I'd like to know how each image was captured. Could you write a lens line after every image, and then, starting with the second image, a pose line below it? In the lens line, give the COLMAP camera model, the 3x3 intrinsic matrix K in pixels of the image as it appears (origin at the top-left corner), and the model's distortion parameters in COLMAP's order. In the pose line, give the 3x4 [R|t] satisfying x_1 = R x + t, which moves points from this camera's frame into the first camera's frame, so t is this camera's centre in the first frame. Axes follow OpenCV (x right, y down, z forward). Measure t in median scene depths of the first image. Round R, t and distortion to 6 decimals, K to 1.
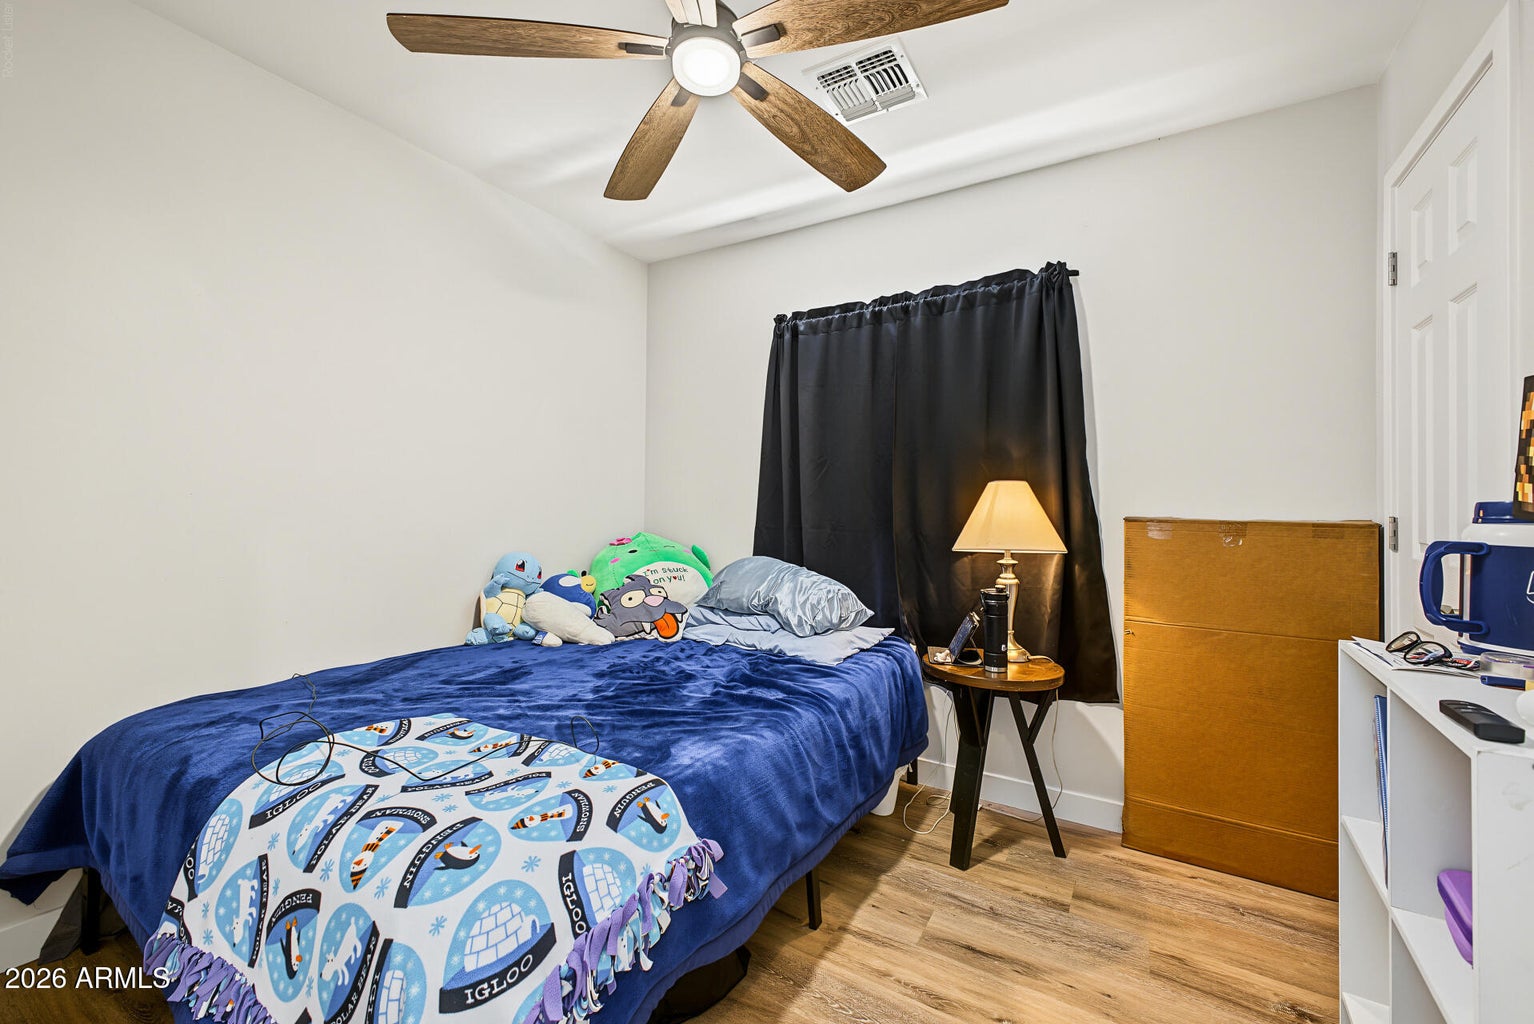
lens RADIAL K [[604.2, 0, 770.3], [0, 604.2, 509.0], [0, 0, 1]] dist [0.017567, -0.005320]
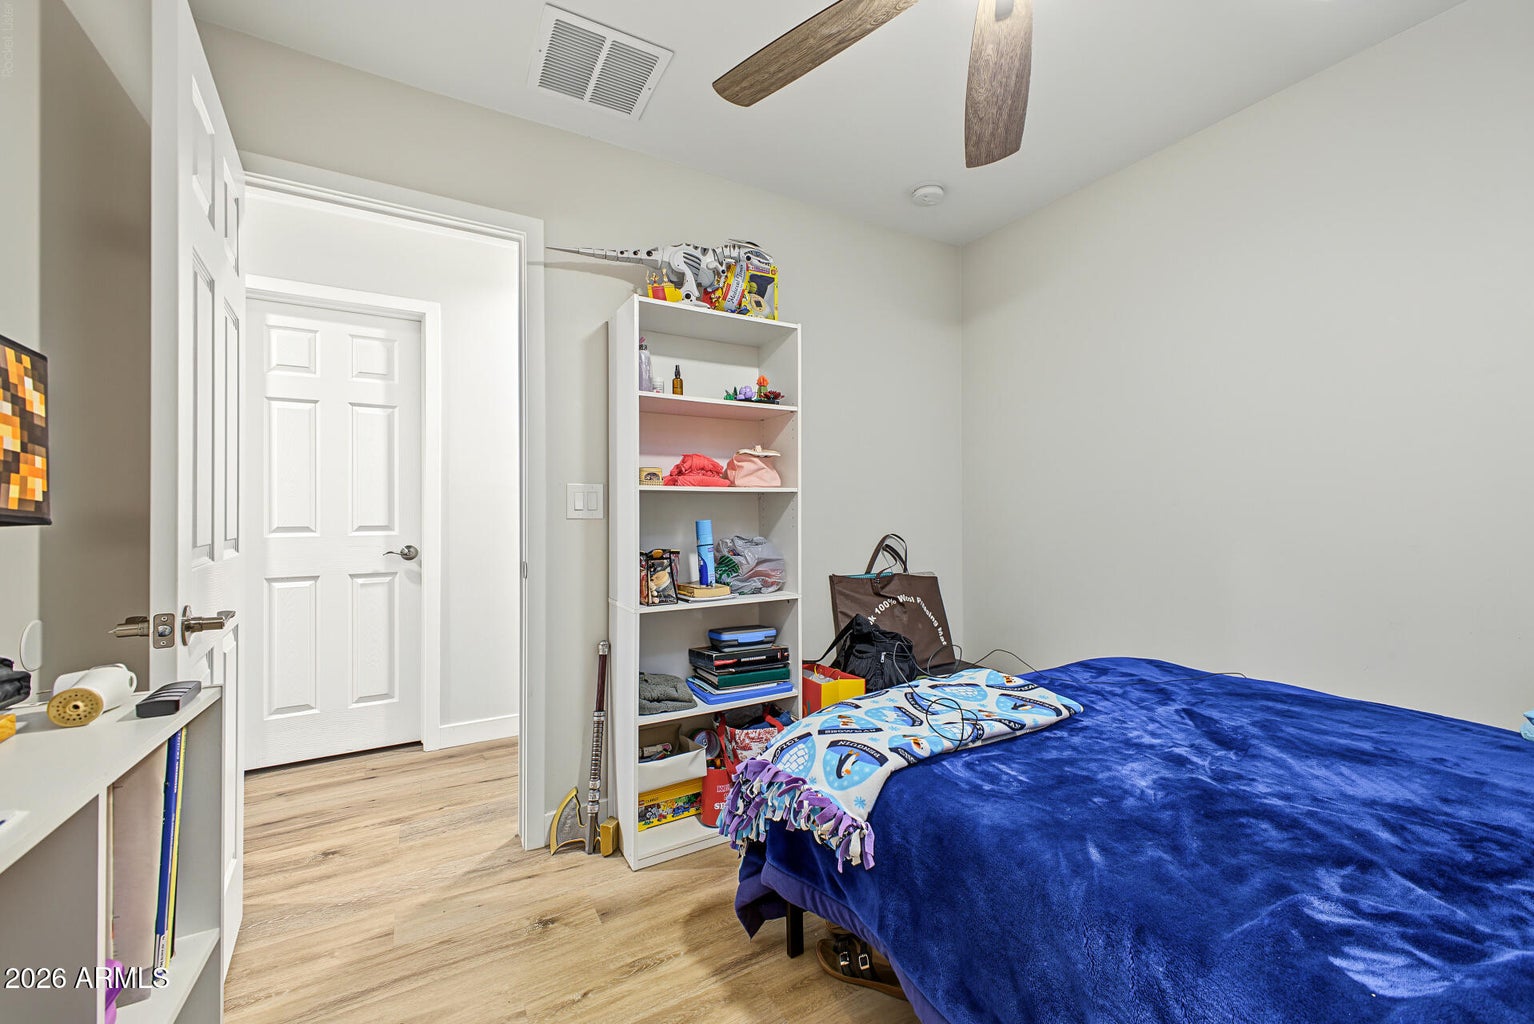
lens RADIAL K [[604.2, 0, 768.7], [0, 604.2, 519.5], [0, 0, 1]] dist [0.017567, -0.005320]
pose [[-0.503099, -0.013985, -0.864116, 0.896985], [-0.002298, 0.999887, -0.014845, 0.041203], [0.864226, -0.005483, -0.503075, 1.434738]]
